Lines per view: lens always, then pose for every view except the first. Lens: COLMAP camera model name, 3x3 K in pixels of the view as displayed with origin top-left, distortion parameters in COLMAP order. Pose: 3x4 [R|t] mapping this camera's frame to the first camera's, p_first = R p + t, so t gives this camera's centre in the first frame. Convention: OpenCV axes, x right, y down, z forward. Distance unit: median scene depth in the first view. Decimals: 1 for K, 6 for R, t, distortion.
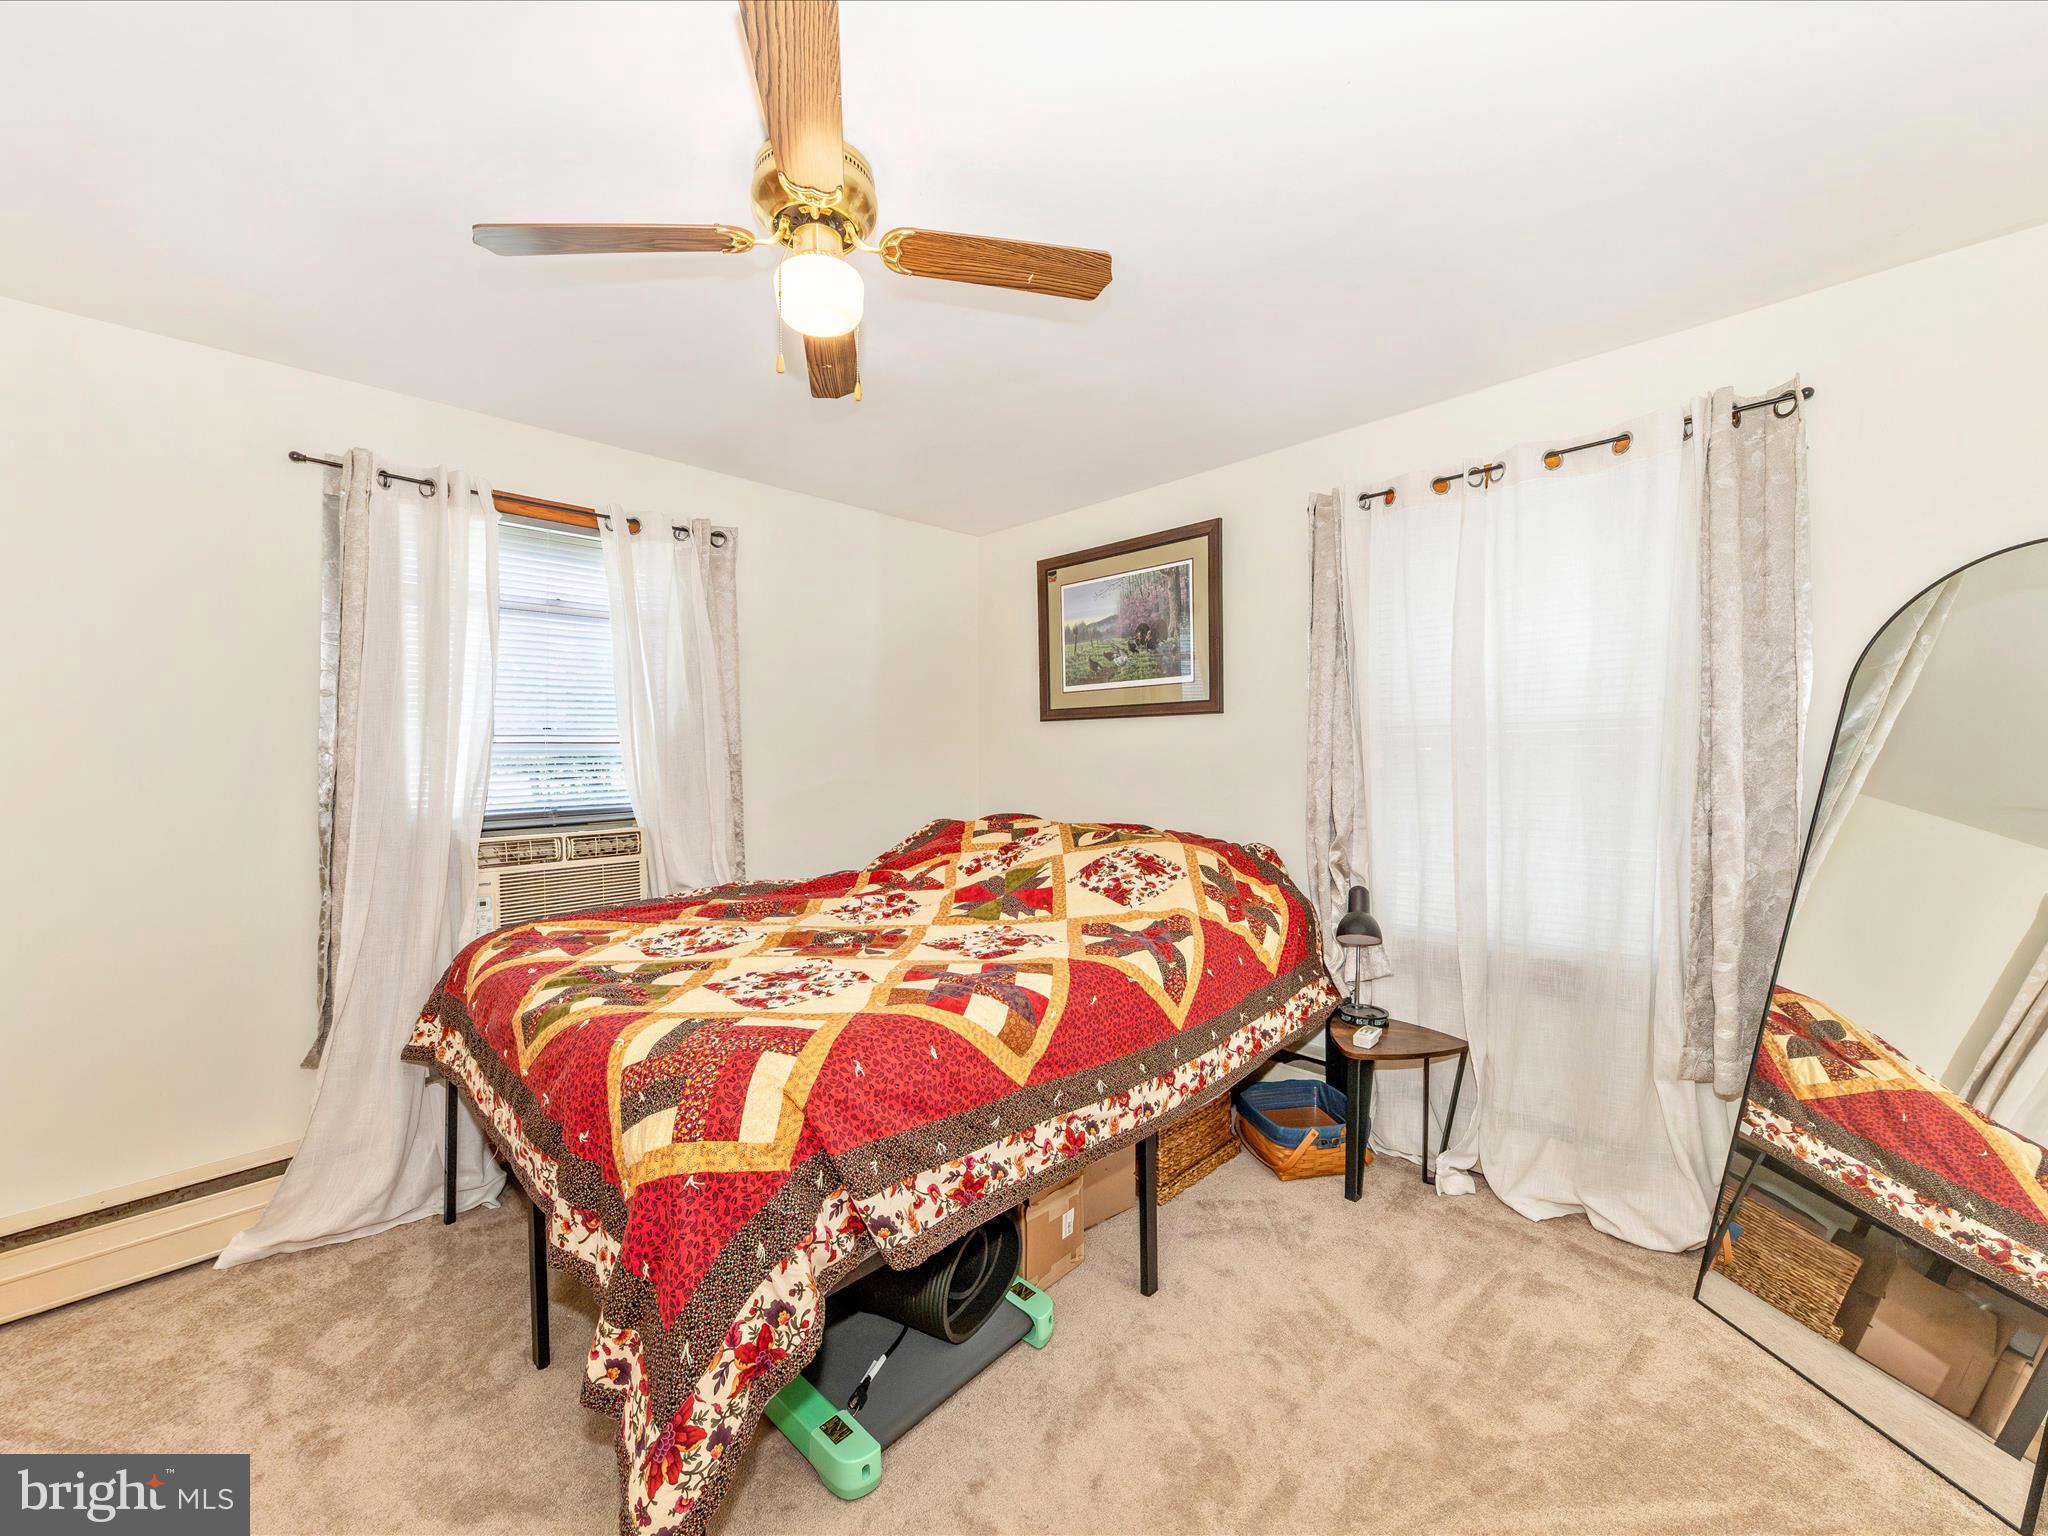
lens RADIAL K [[801.9, 0, 1023.5], [0, 801.9, 774.4], [0, 0, 1]] dist [0.000376, 0.000038]
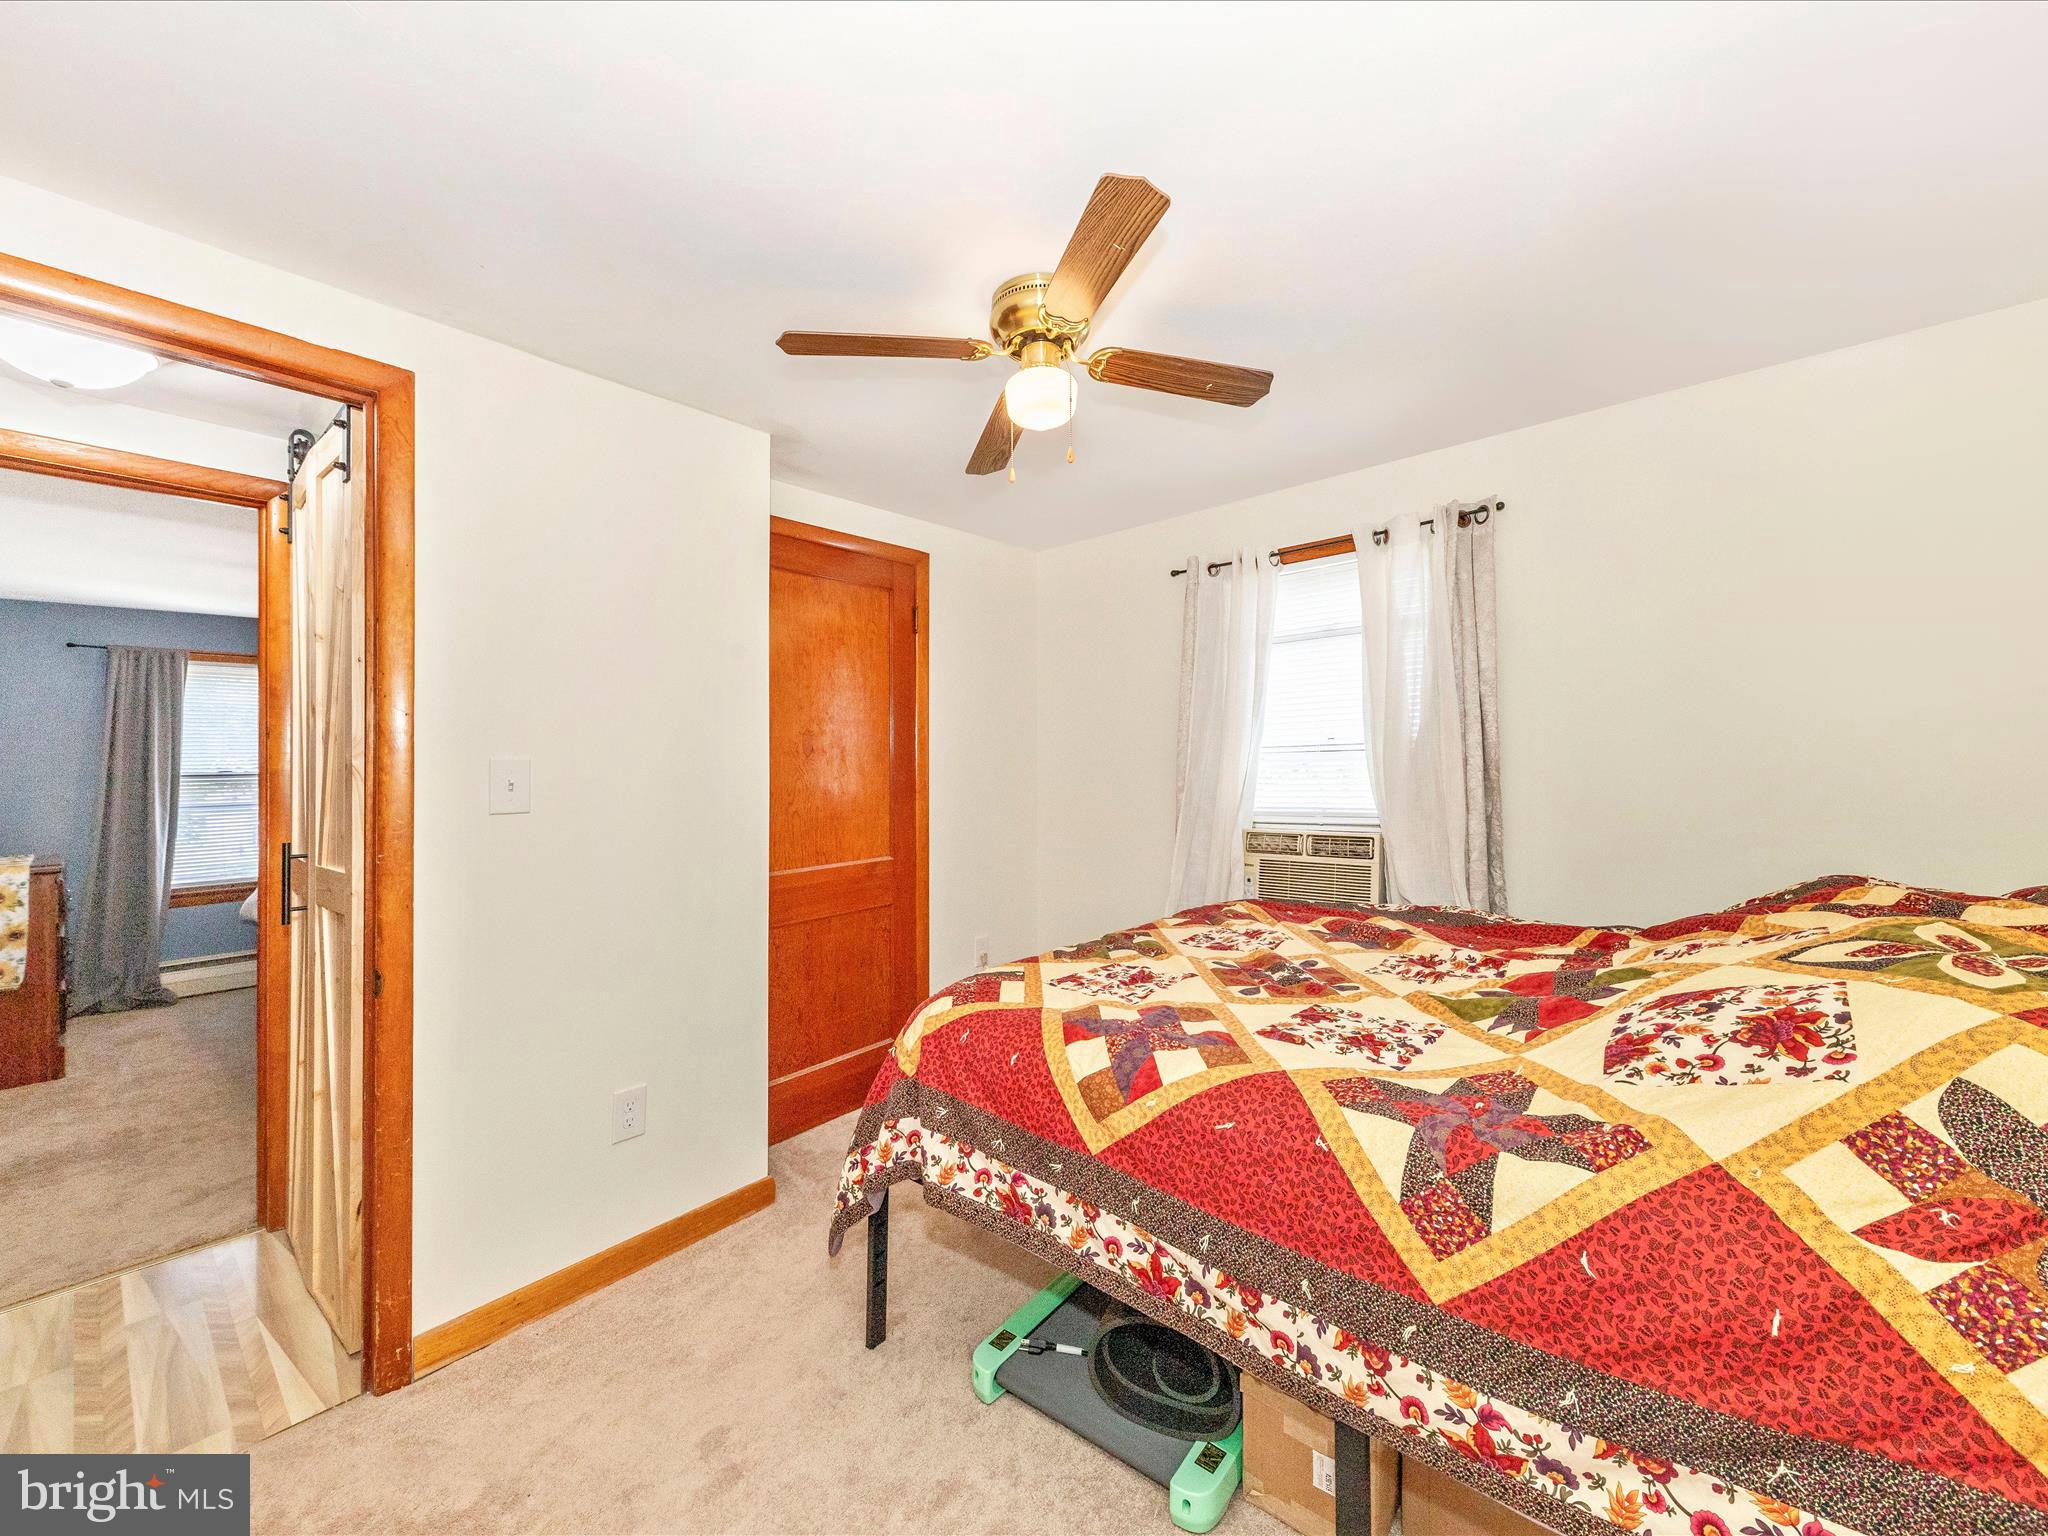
lens RADIAL K [[806.1, 0, 1024.8], [0, 806.1, 737.7], [0, 0, 1]] dist [0.001642, 0.000102]
pose [[0.062133, -0.021322, -0.997840, 0.774198], [0.000106, 0.999772, -0.021357, -0.050115], [0.998068, 0.001221, 0.062122, 0.741935]]
